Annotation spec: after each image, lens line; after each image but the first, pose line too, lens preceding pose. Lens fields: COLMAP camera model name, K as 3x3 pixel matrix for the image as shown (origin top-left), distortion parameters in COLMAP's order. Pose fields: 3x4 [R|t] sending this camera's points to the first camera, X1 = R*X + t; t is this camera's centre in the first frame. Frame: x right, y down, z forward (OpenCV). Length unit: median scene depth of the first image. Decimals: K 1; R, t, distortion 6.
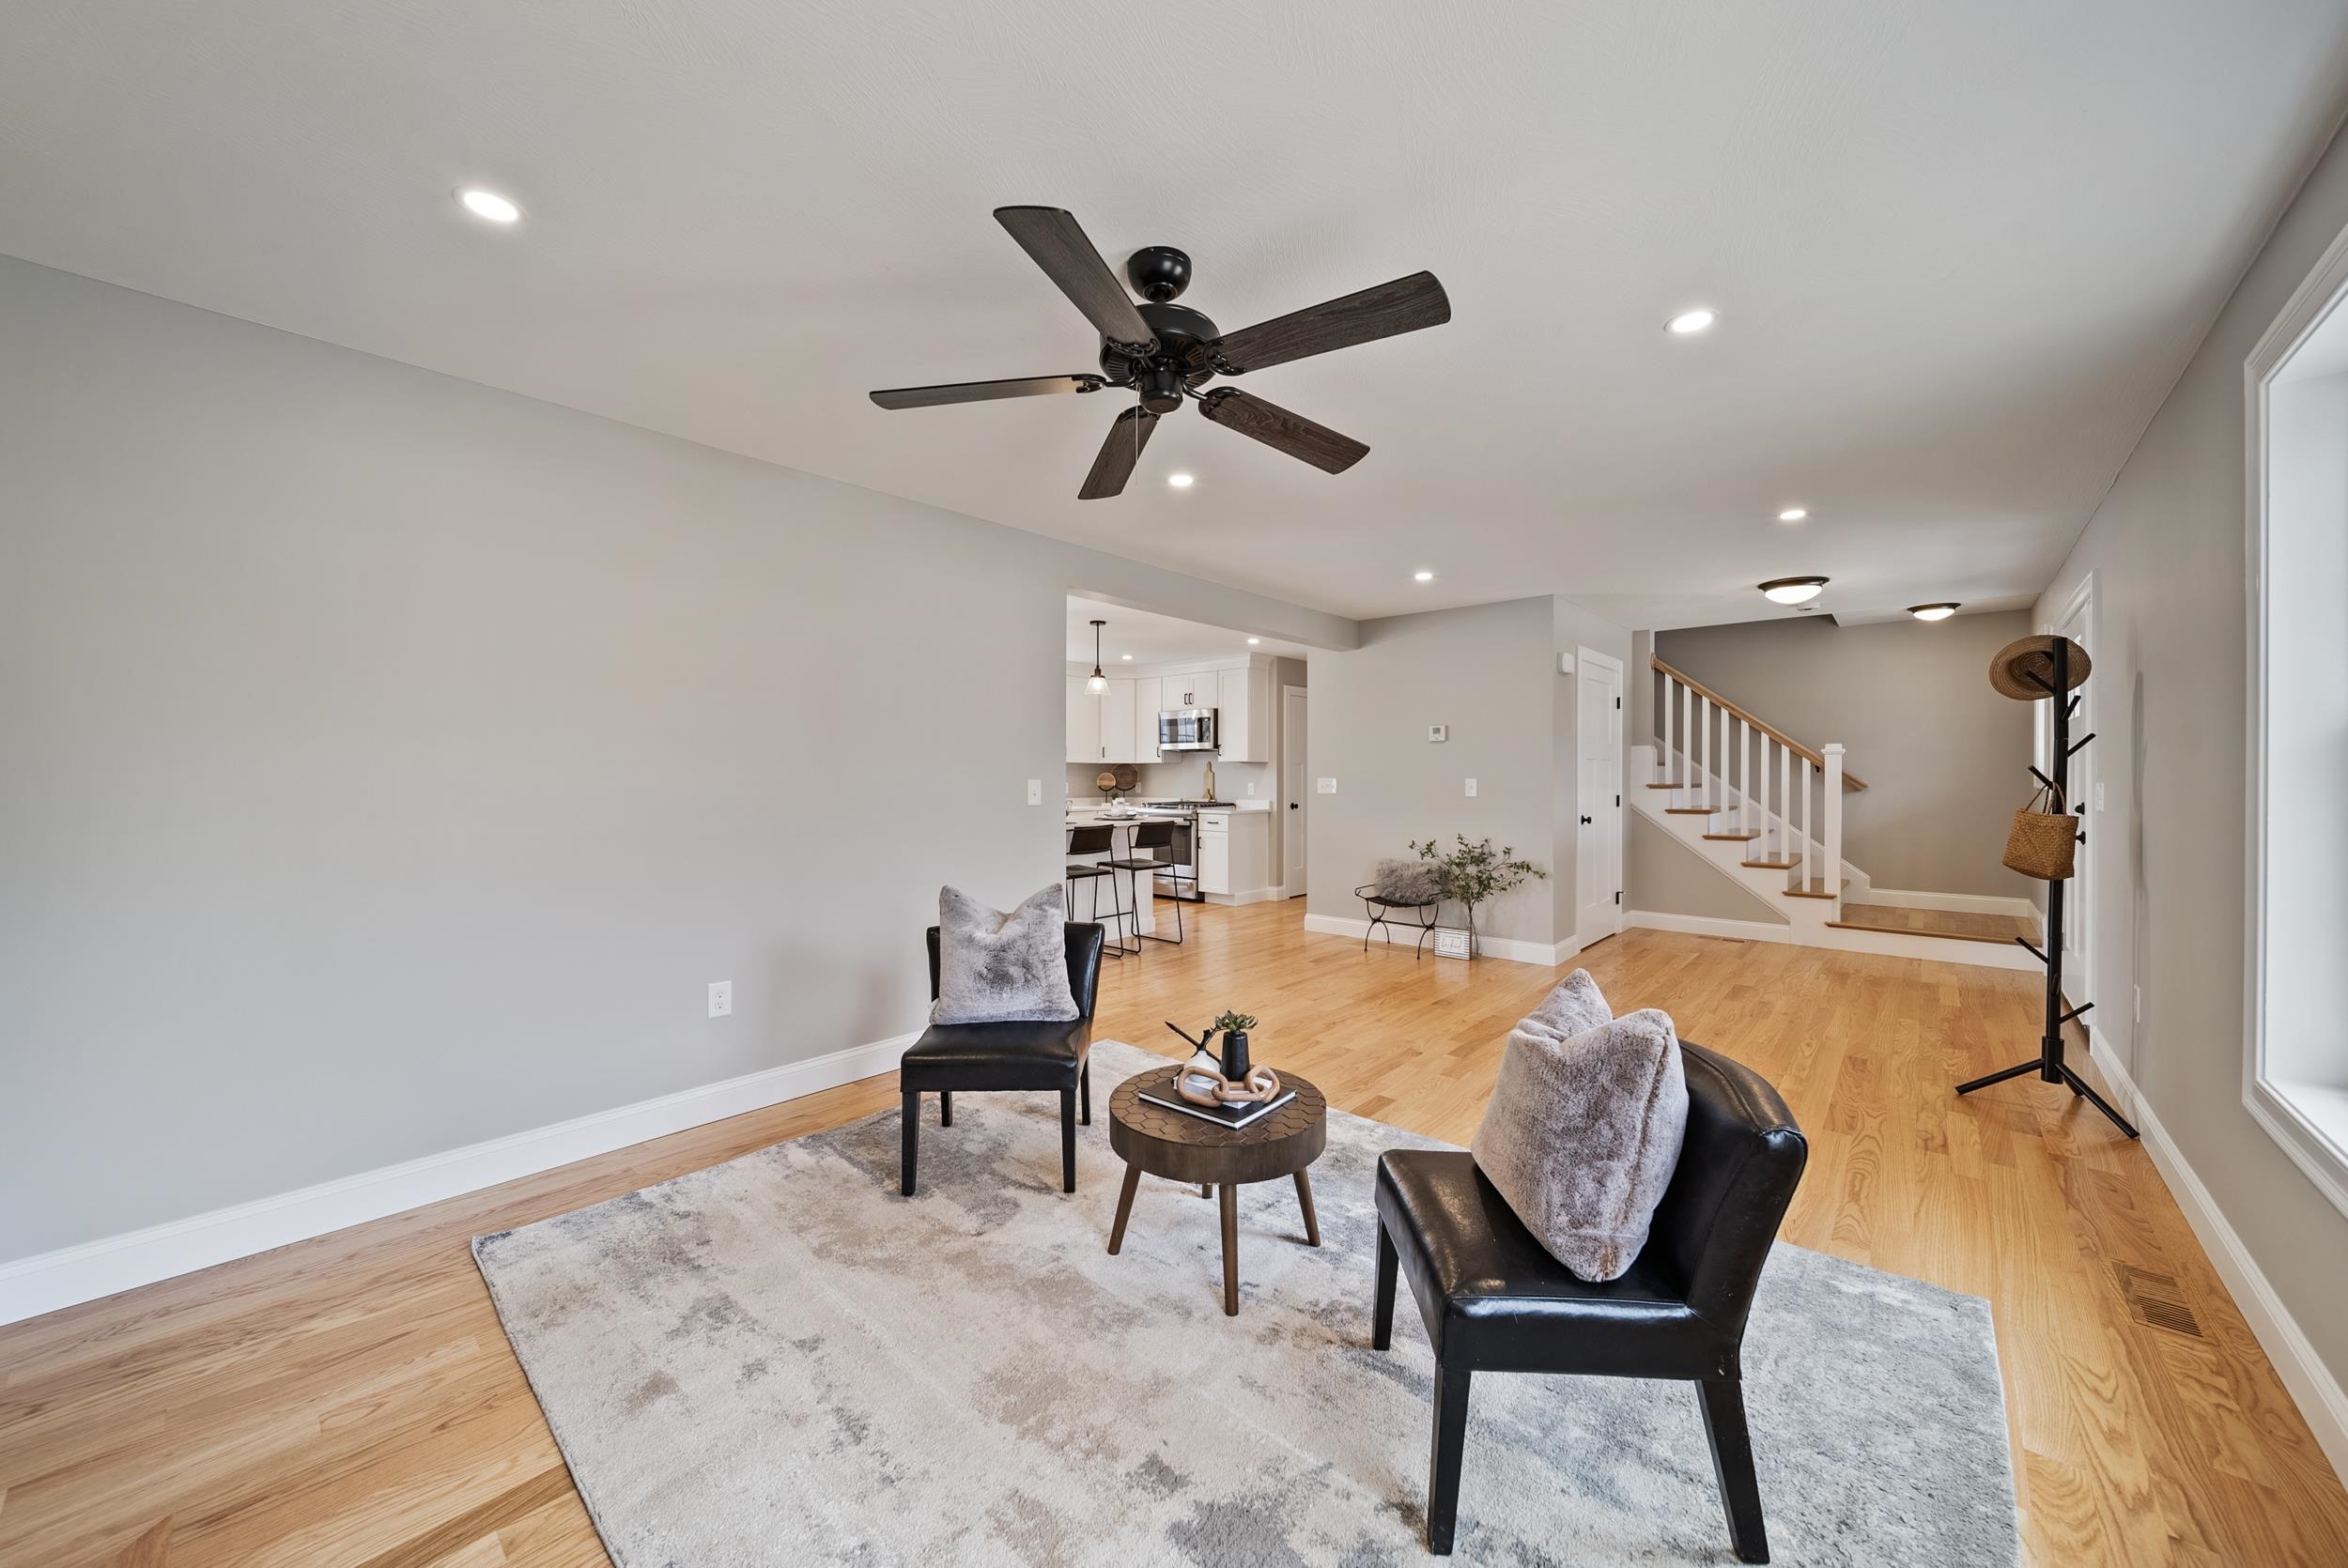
lens RADIAL K [[845.2, 0, 1180.8], [0, 845.2, 777.9], [0, 0, 1]] dist [0.000144, -0.000239]
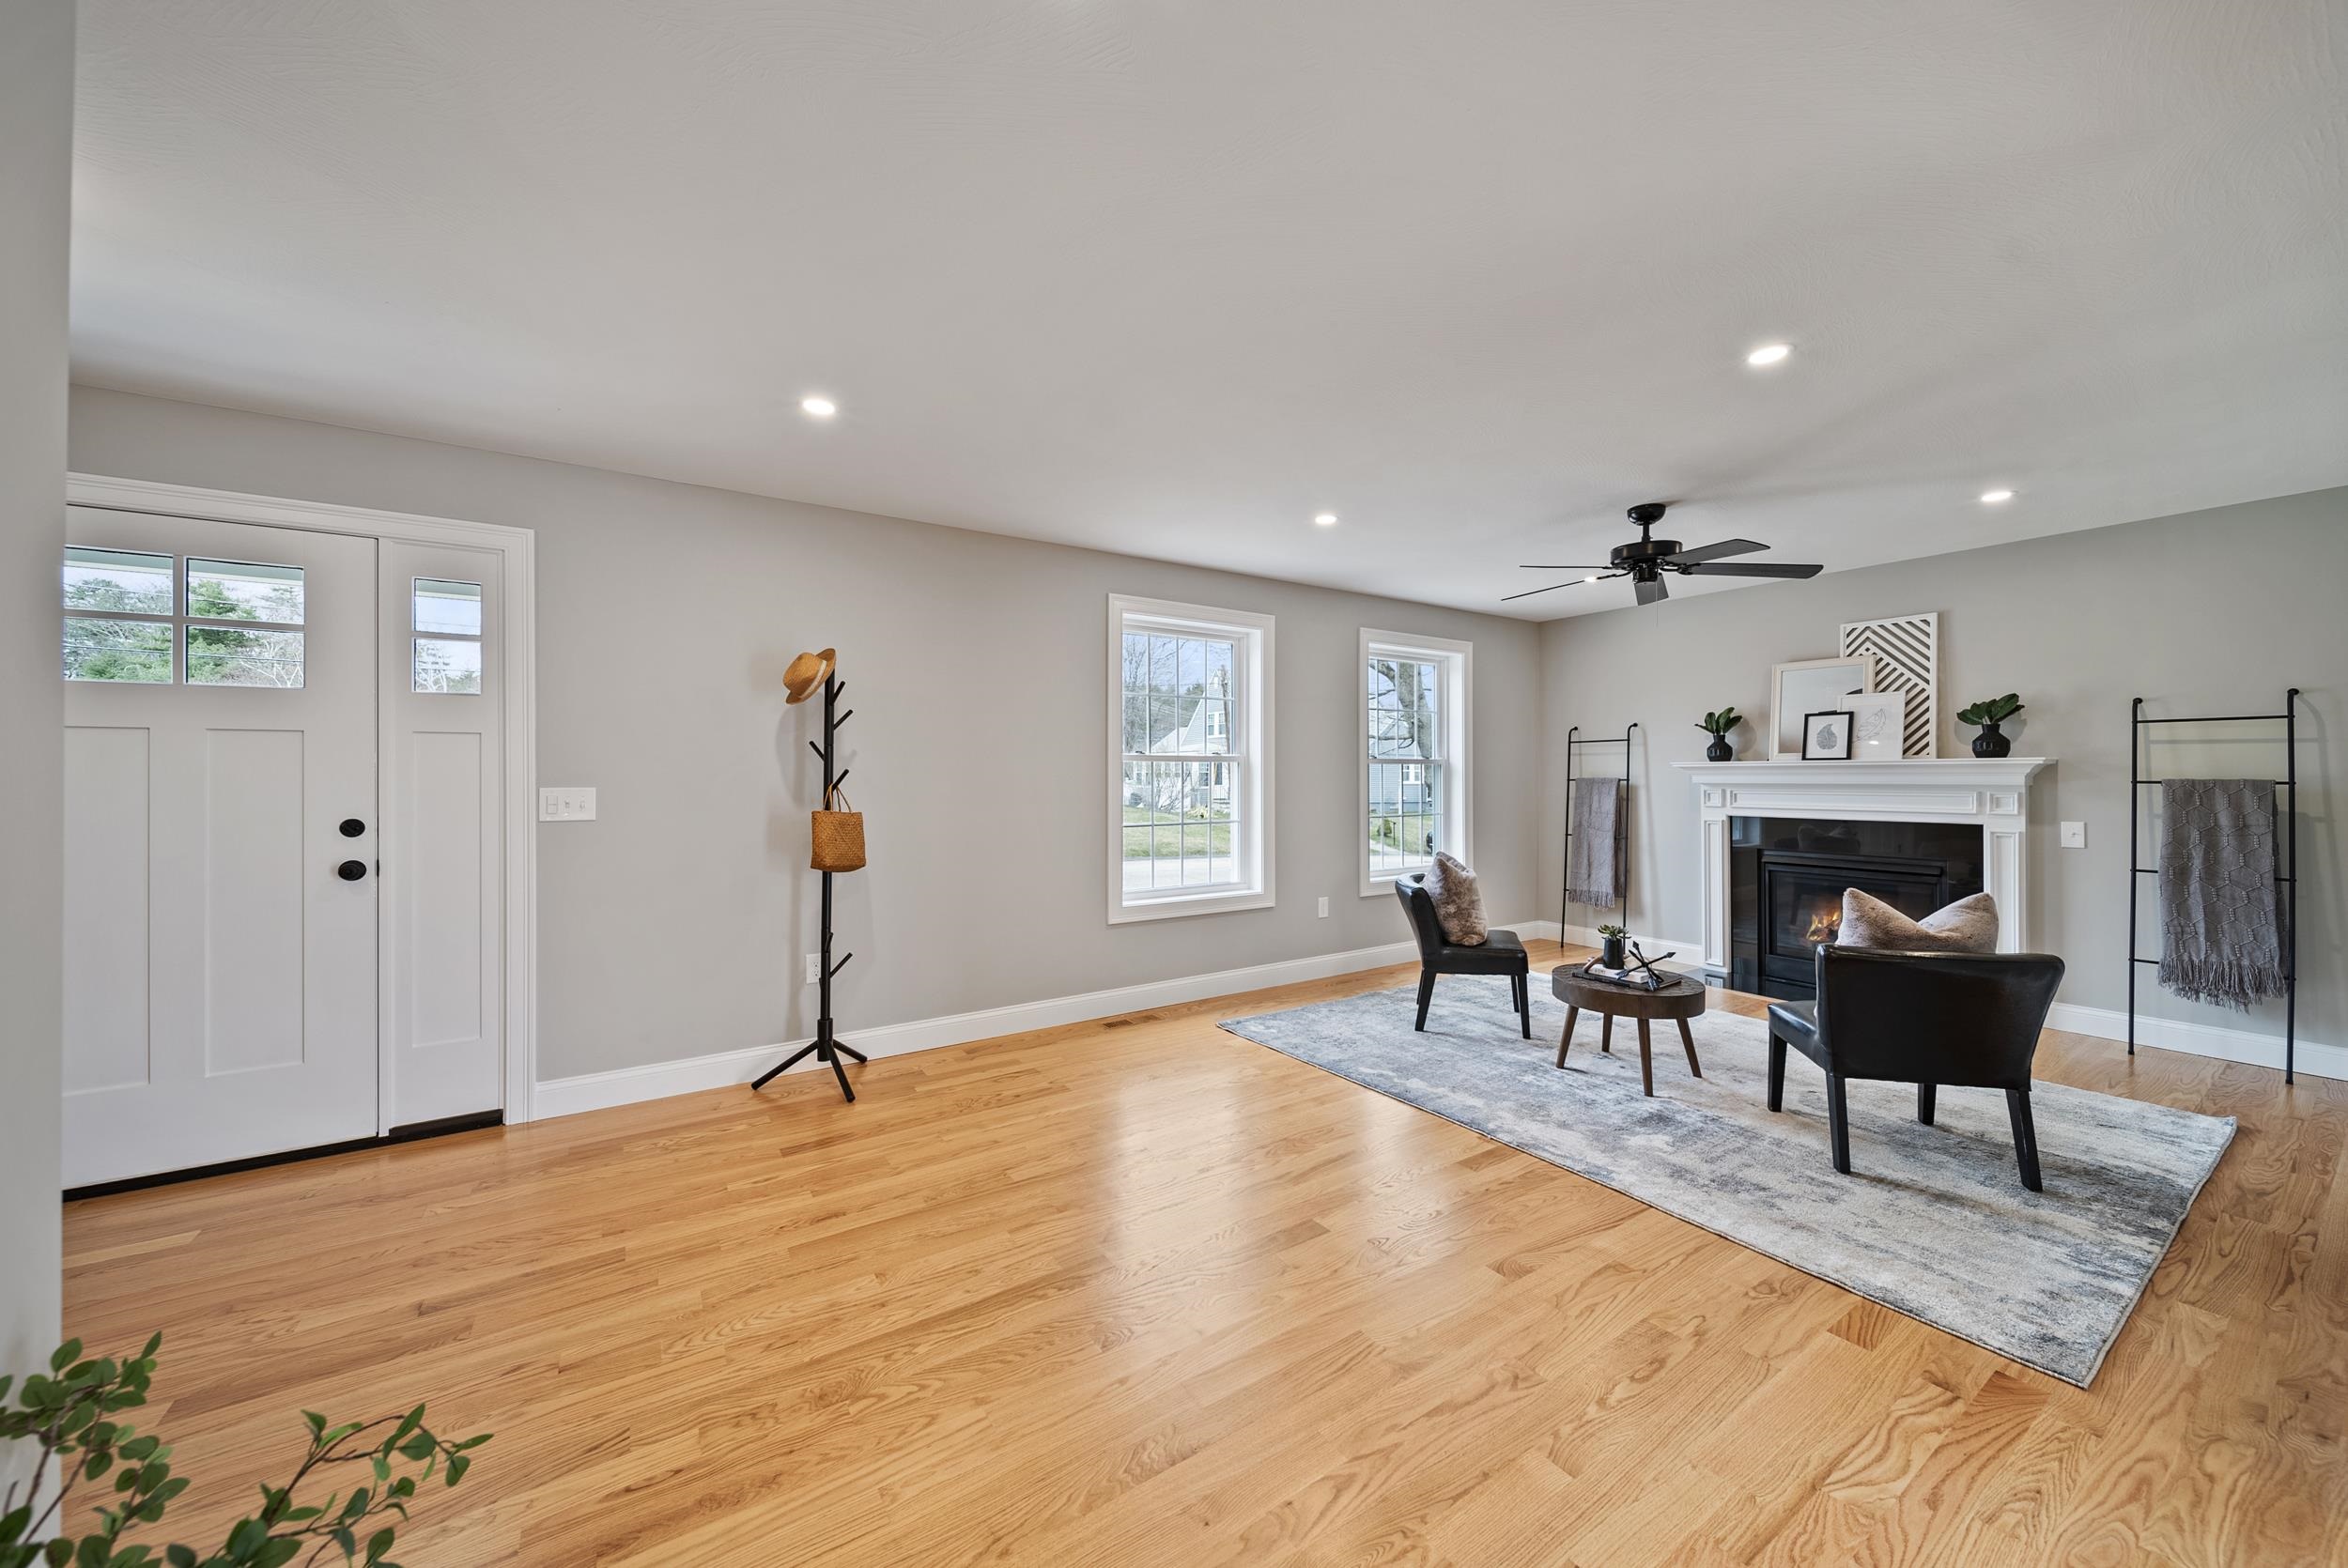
lens RADIAL K [[832.6, 0, 1177.8], [0, 832.6, 775.1], [0, 0, 1]] dist [-0.002736, -0.000363]
pose [[-0.964828, 0.004005, 0.262852, 0.160430], [0.004462, 0.999989, 0.001143, -0.003499], [-0.262844, 0.002276, -0.964836, 0.989970]]
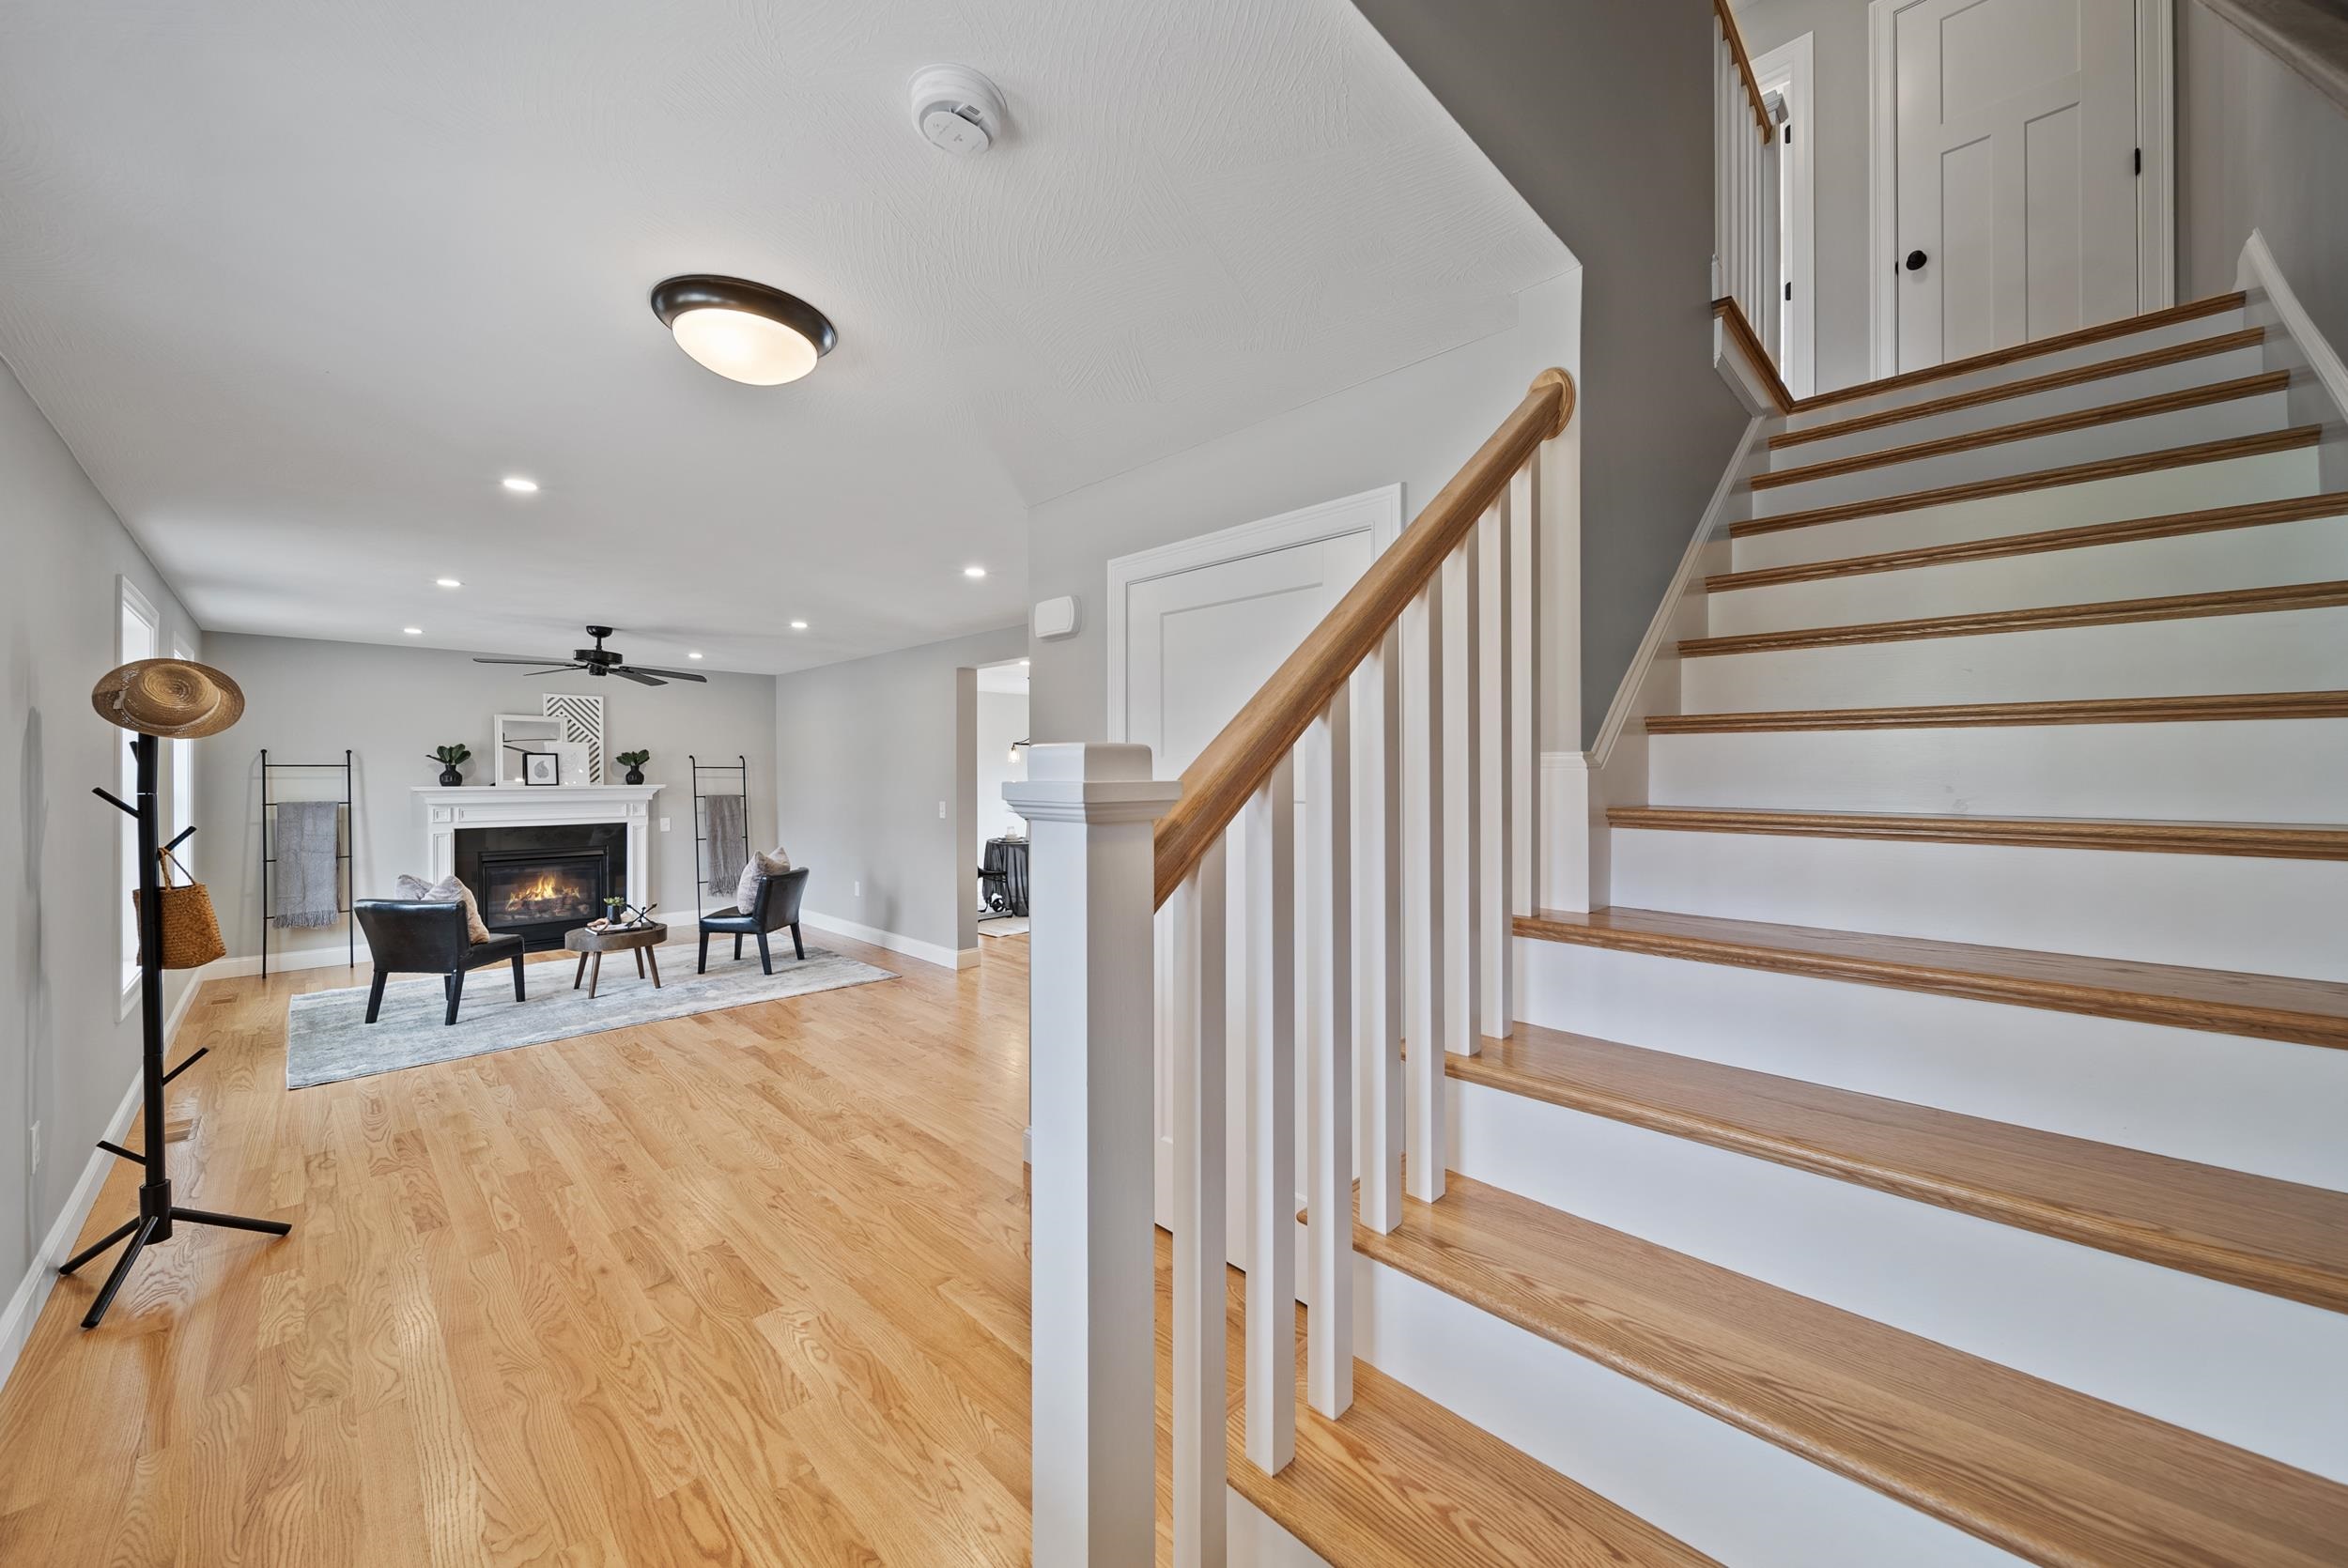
lens RADIAL K [[853.3, 0, 1185.4], [0, 853.3, 770.2], [0, 0, 1]] dist [-0.002103, -0.000146]
pose [[-0.046595, -0.000816, -0.998914, 0.910638], [-0.002583, 0.999996, -0.000697, -0.036450], [0.998911, 0.002548, -0.046596, 1.019197]]
